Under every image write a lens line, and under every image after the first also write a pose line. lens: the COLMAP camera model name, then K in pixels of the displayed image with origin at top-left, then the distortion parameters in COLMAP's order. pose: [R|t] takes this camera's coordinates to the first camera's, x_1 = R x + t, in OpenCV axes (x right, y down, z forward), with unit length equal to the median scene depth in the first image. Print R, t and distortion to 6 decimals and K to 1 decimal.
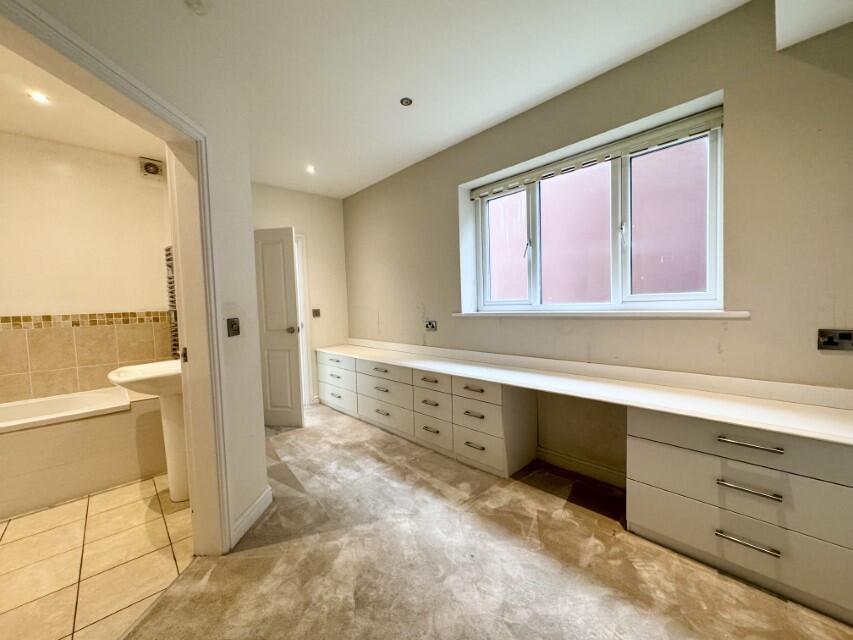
lens RADIAL K [[338.8, 0, 424.0], [0, 338.8, 318.8], [0, 0, 1]] dist [-0.001712, 0.000313]
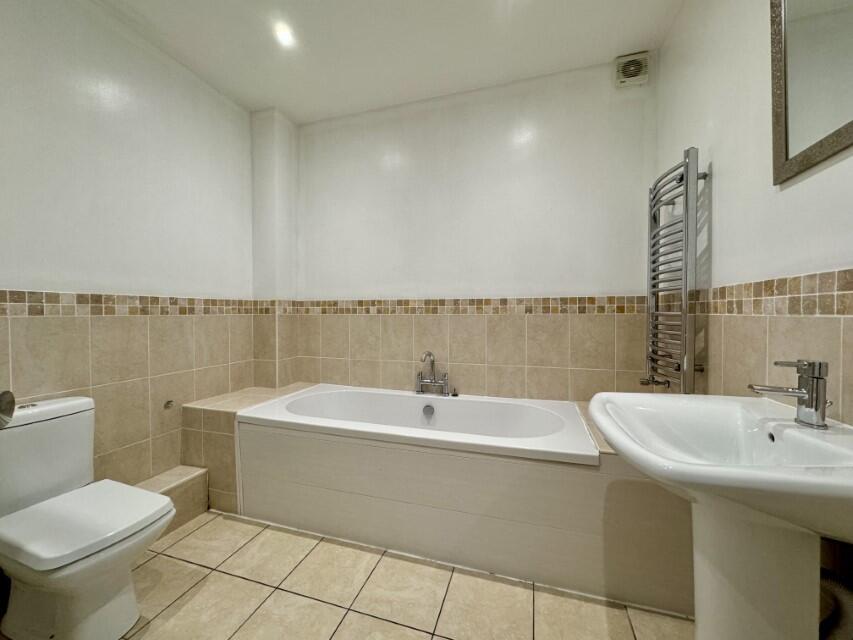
lens RADIAL K [[338.8, 0, 425.5], [0, 338.8, 316.9], [0, 0, 1]] dist [-0.001712, 0.000313]
pose [[0.486906, 0.041993, -0.872444, -0.460395], [-0.055271, 0.998323, 0.017206, 0.029403], [0.871704, 0.039844, 0.488411, 0.409432]]
